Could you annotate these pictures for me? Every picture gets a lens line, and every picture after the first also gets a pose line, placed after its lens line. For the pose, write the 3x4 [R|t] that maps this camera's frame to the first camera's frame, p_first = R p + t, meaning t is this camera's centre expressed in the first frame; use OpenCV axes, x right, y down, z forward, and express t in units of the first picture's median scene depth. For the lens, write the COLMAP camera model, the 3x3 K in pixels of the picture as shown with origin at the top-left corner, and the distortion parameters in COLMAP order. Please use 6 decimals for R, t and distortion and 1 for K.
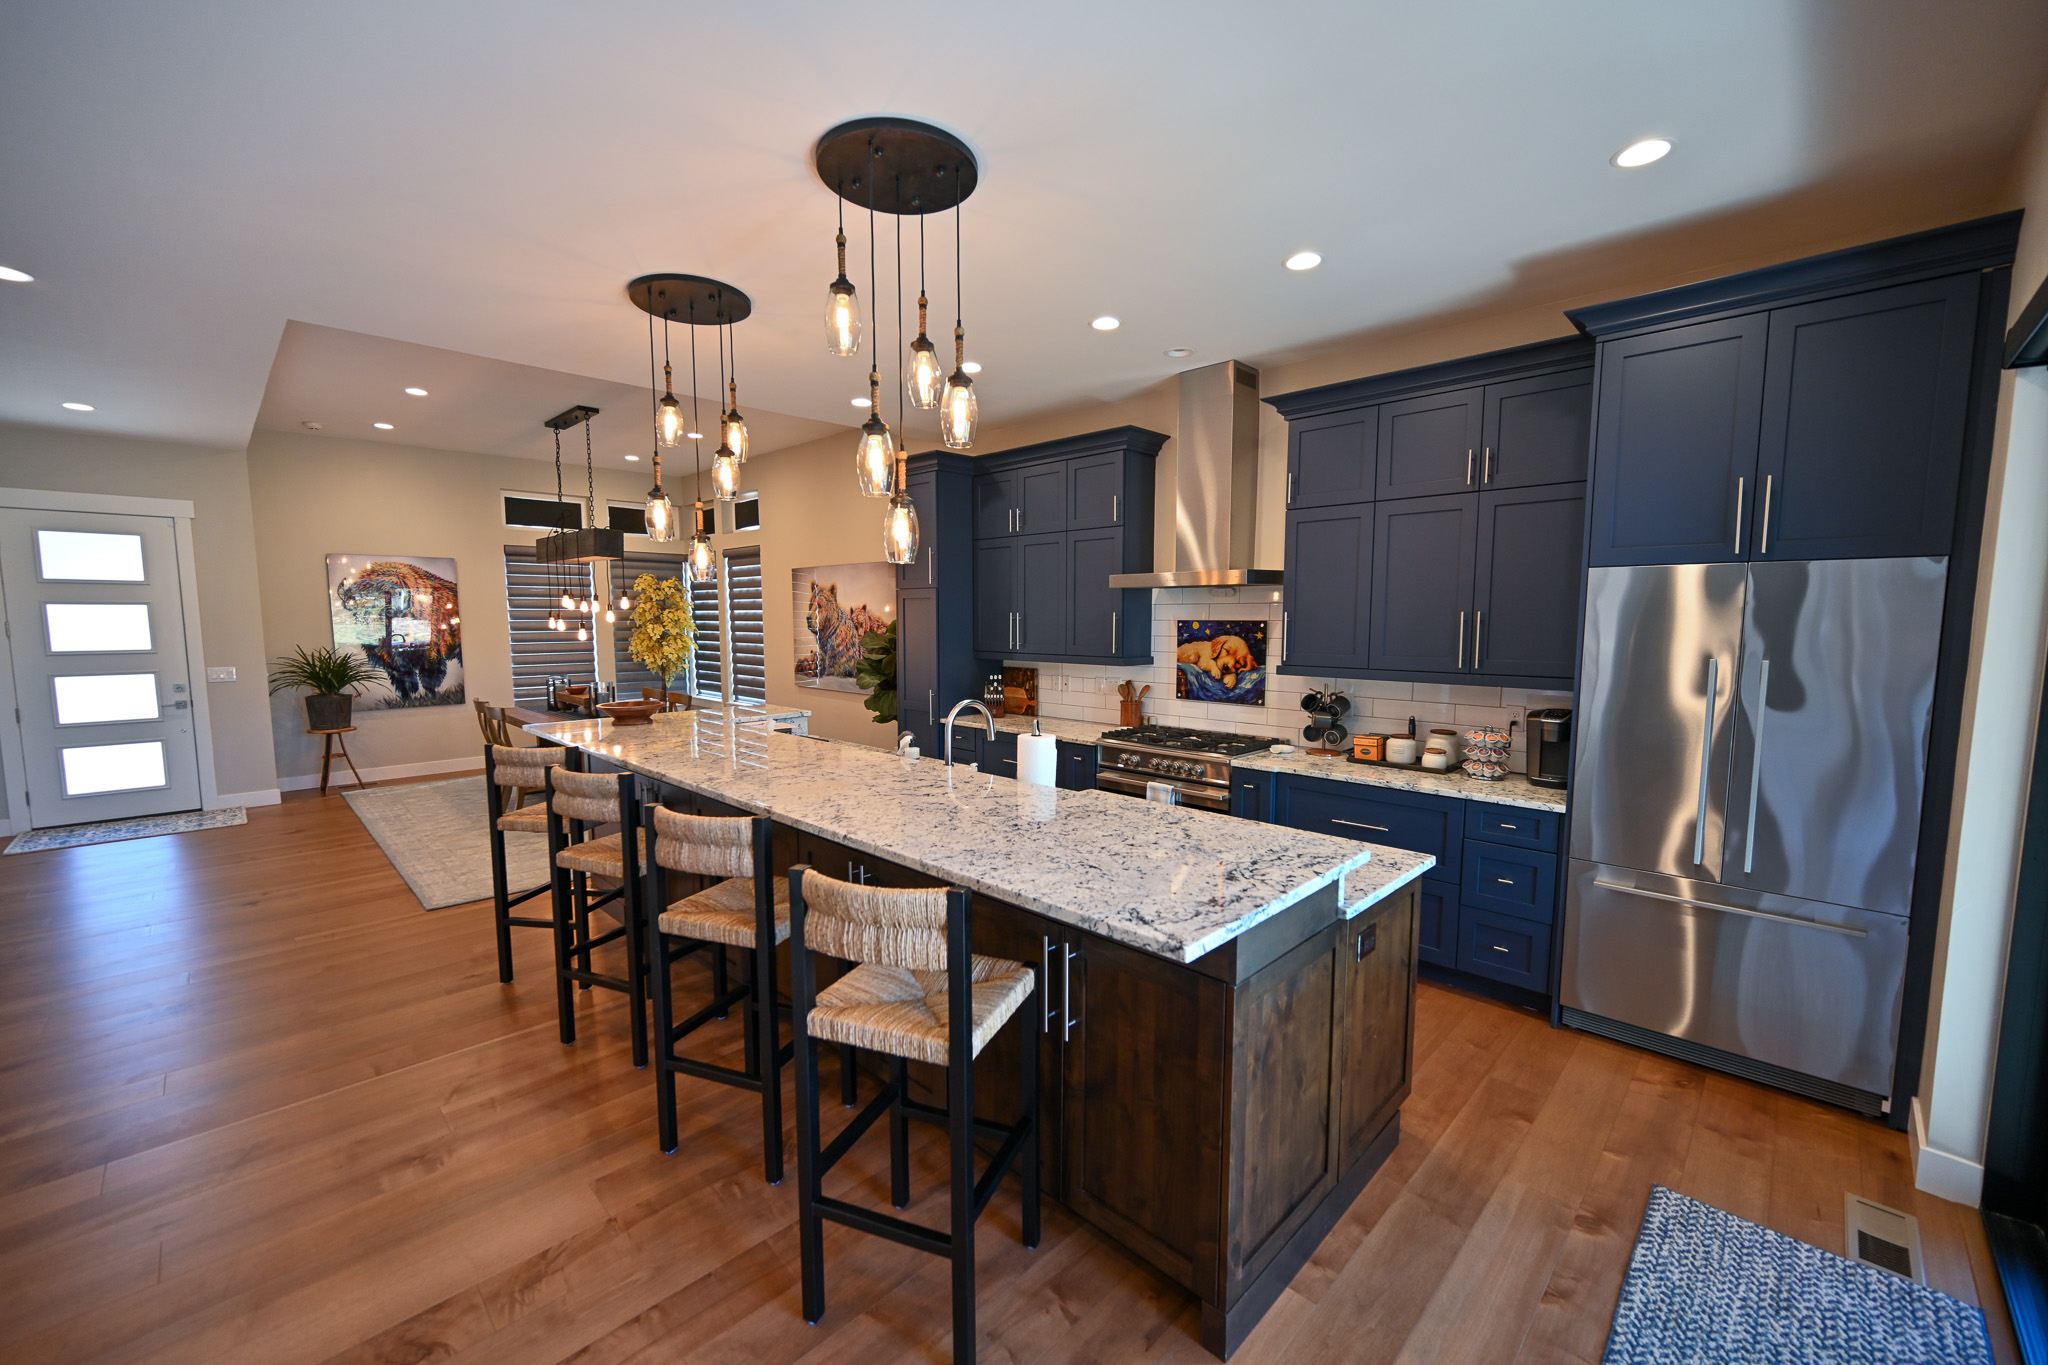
lens RADIAL K [[803.9, 0, 1026.5], [0, 803.9, 690.7], [0, 0, 1]] dist [-0.000415, -0.000369]
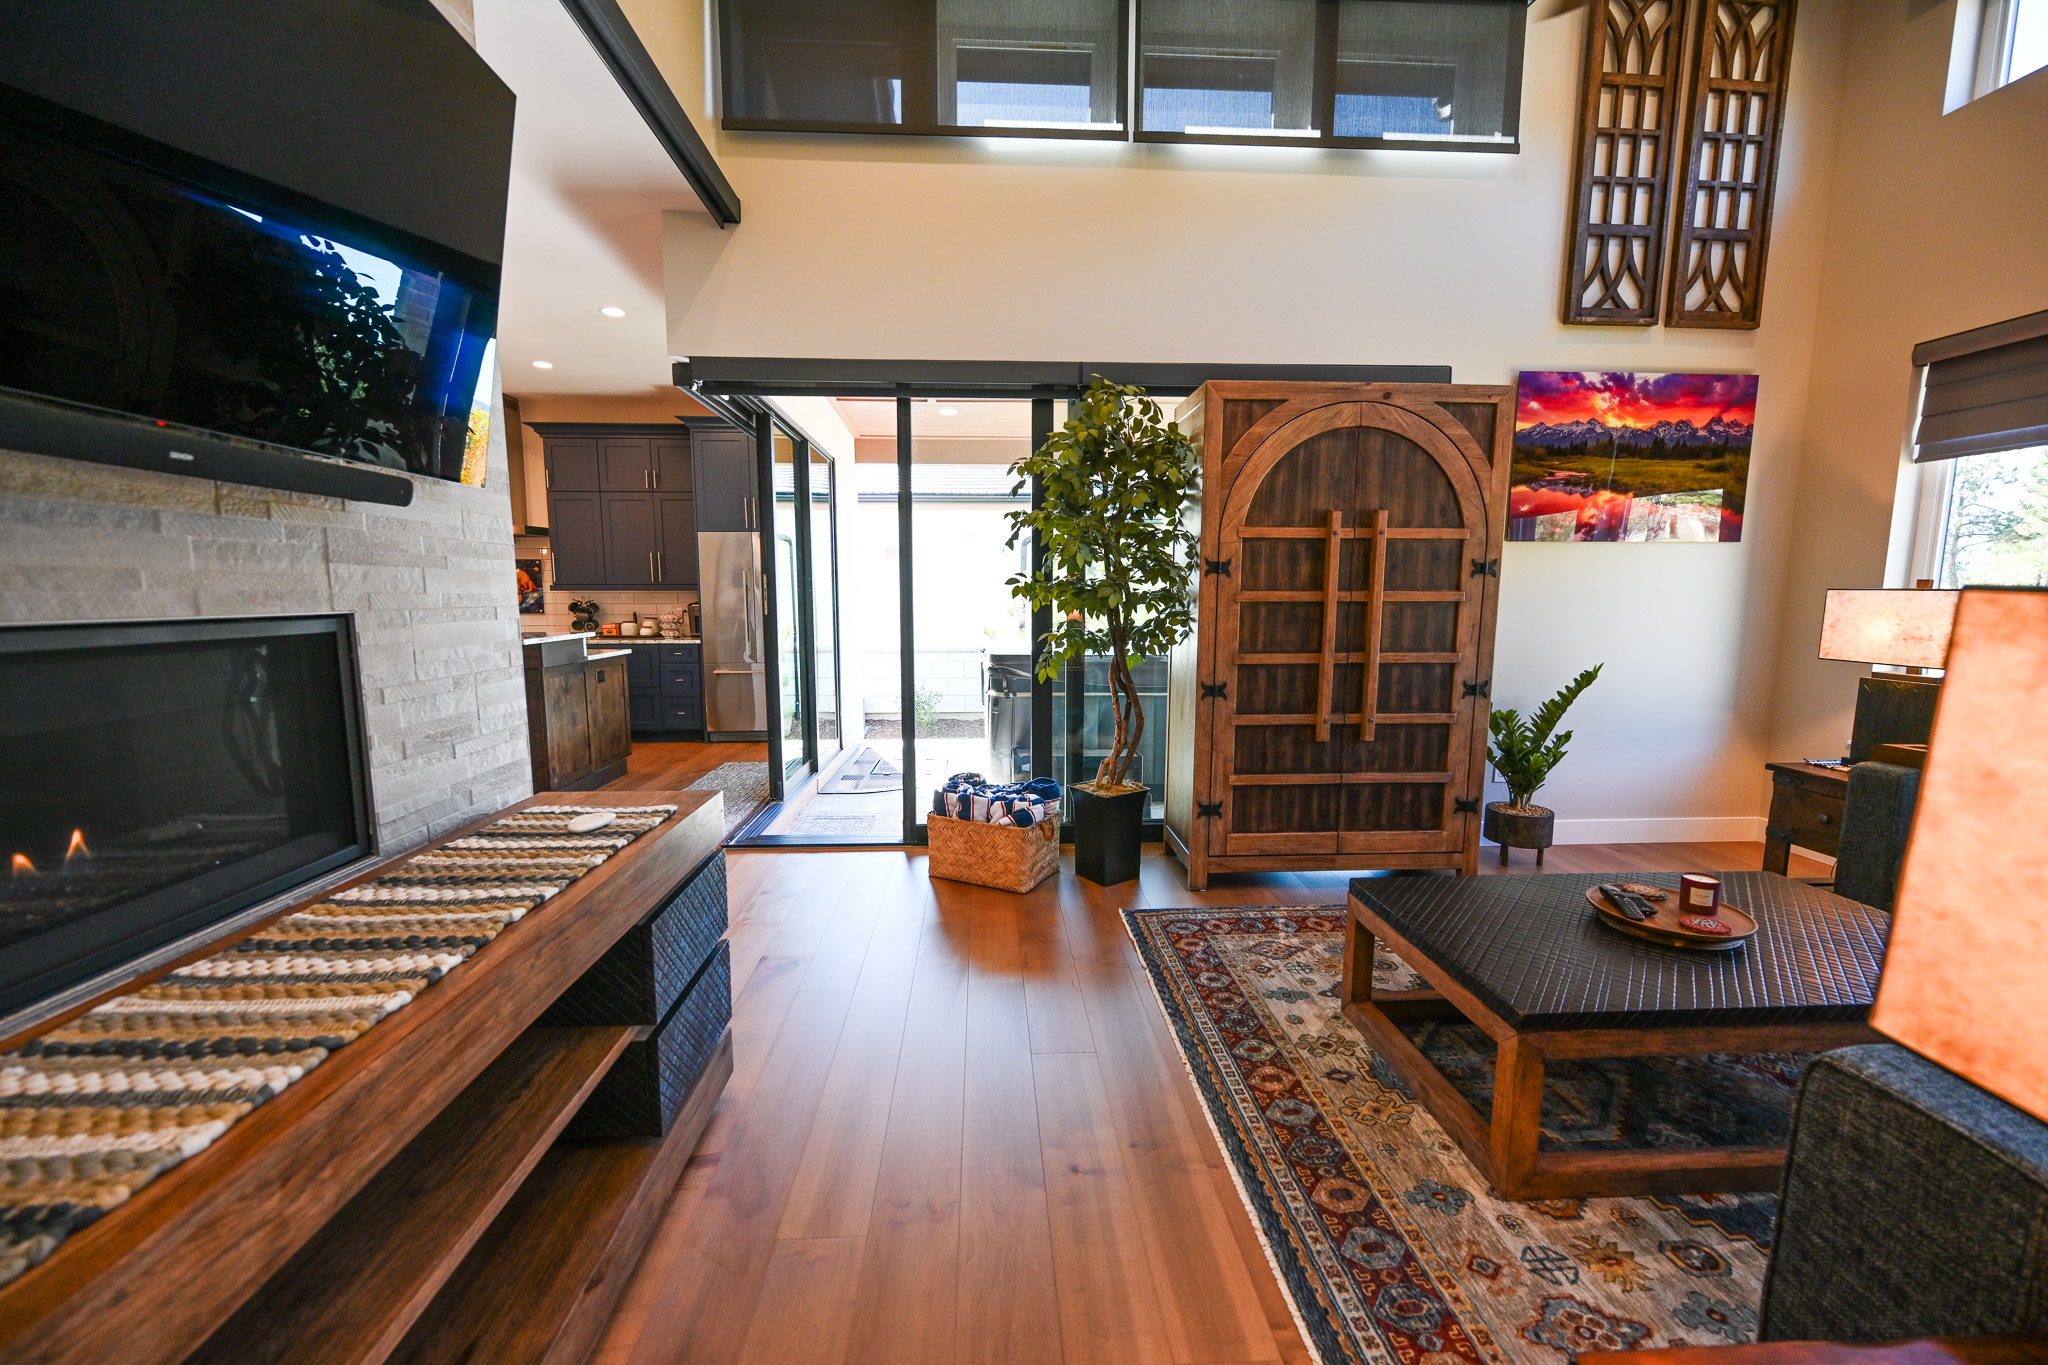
lens RADIAL K [[803.9, 0, 1026.5], [0, 803.9, 690.7], [0, 0, 1]] dist [-0.000415, -0.000369]
pose [[0.673909, -0.088141, 0.733538, -0.189028], [0.067218, 0.996055, 0.057930, 0.113118], [-0.735751, 0.010267, 0.677175, -0.609853]]
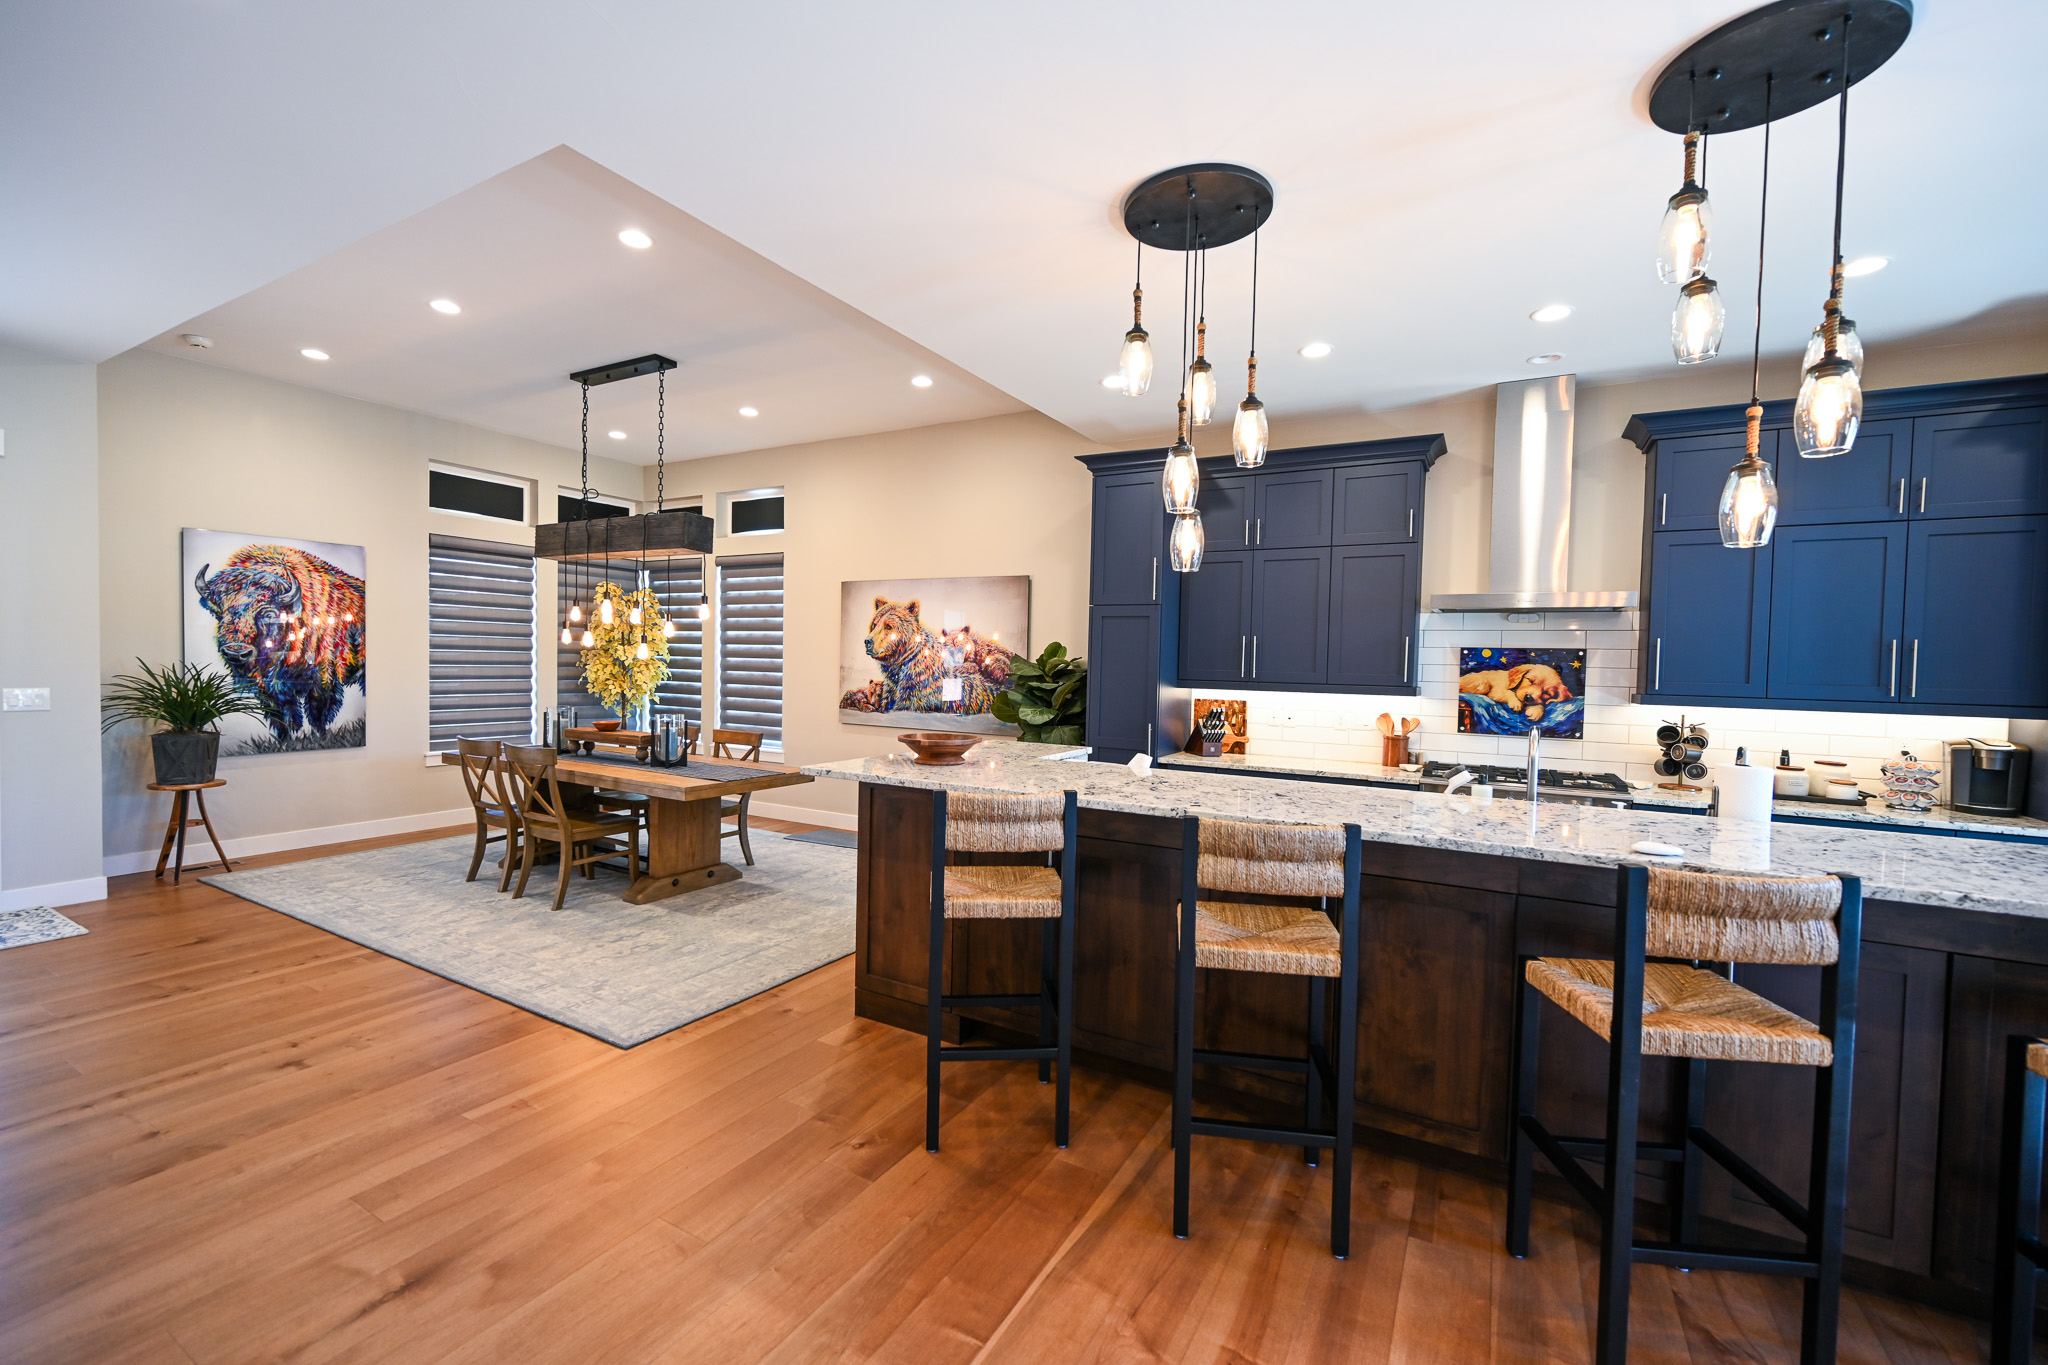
lens RADIAL K [[838.2, 0, 1019.9], [0, 838.2, 684.6], [0, 0, 1]] dist [-0.002892, 0.000272]
pose [[0.966956, 0.015405, 0.254478, -0.464095], [0.000926, 0.997954, -0.063928, 0.013604], [-0.254942, 0.062051, 0.964963, 0.173792]]
